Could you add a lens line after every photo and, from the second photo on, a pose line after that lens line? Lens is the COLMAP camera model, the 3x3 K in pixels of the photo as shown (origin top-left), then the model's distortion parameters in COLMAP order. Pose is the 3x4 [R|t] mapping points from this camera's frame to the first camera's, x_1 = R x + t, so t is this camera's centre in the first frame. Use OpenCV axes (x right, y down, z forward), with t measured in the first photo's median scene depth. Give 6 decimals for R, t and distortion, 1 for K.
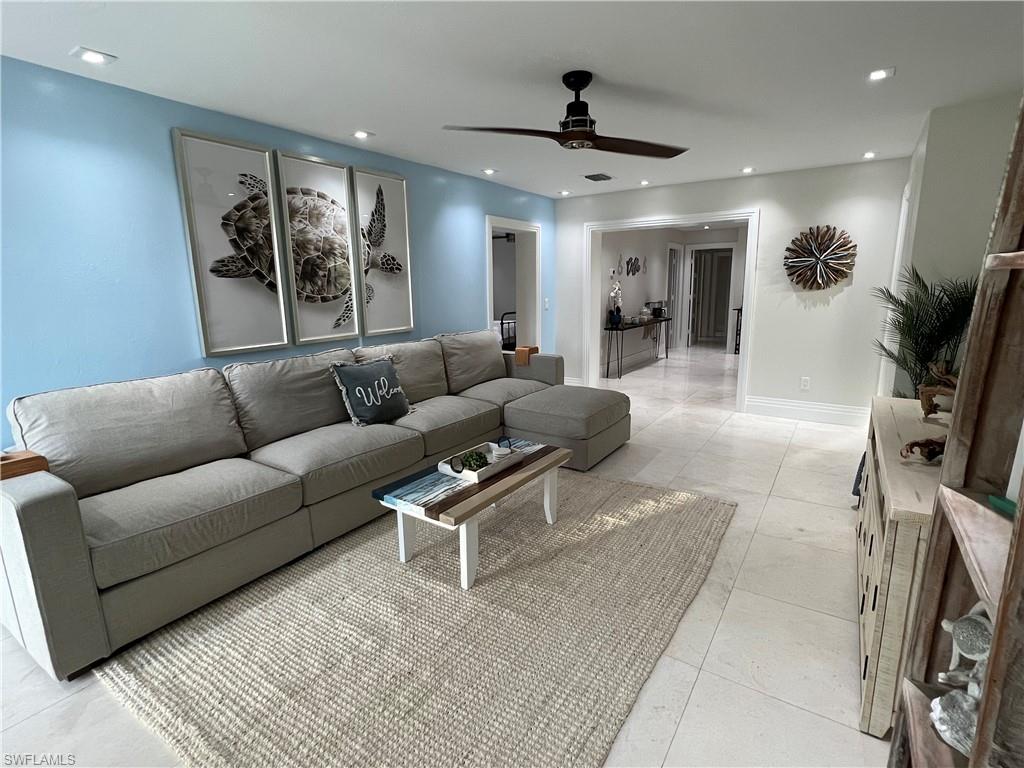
lens RADIAL K [[499.9, 0, 511.7], [0, 499.9, 387.0], [0, 0, 1]] dist [0.000023, -0.000093]
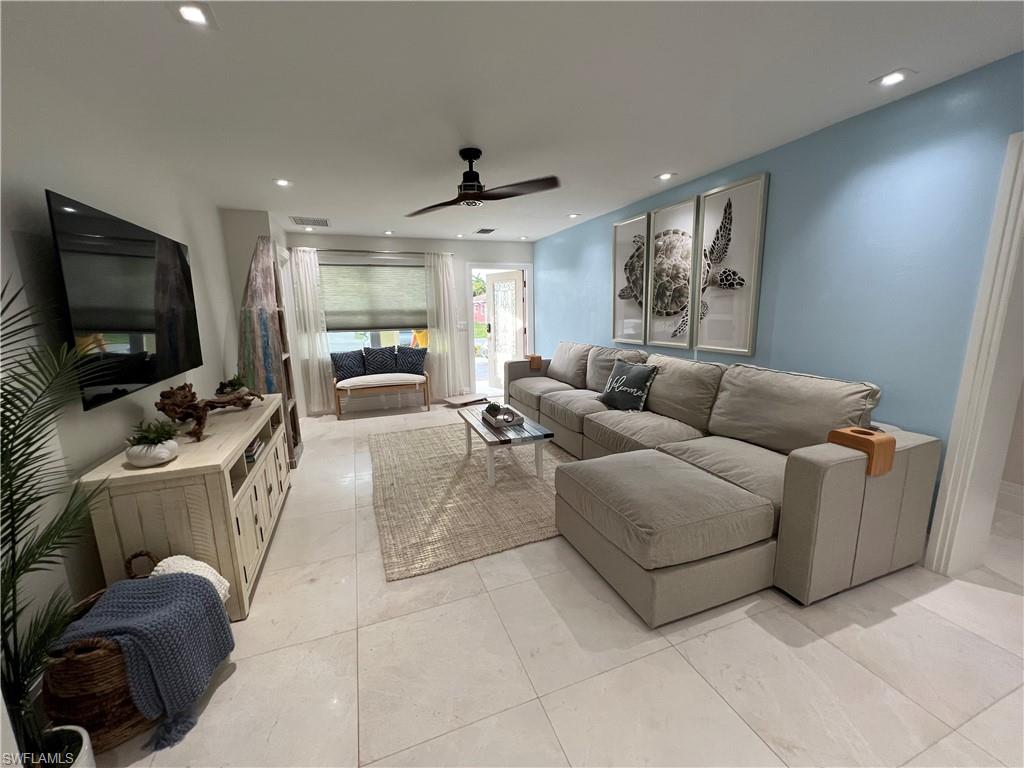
lens RADIAL K [[411.0, 0, 510.1], [0, 411.0, 384.4], [0, 0, 1]] dist [-0.000407, -0.000038]
pose [[-0.586135, 0.175255, -0.791032, 0.725429], [-0.135916, 0.941221, 0.309240, -0.274538], [0.798732, 0.288770, -0.527863, 1.278600]]
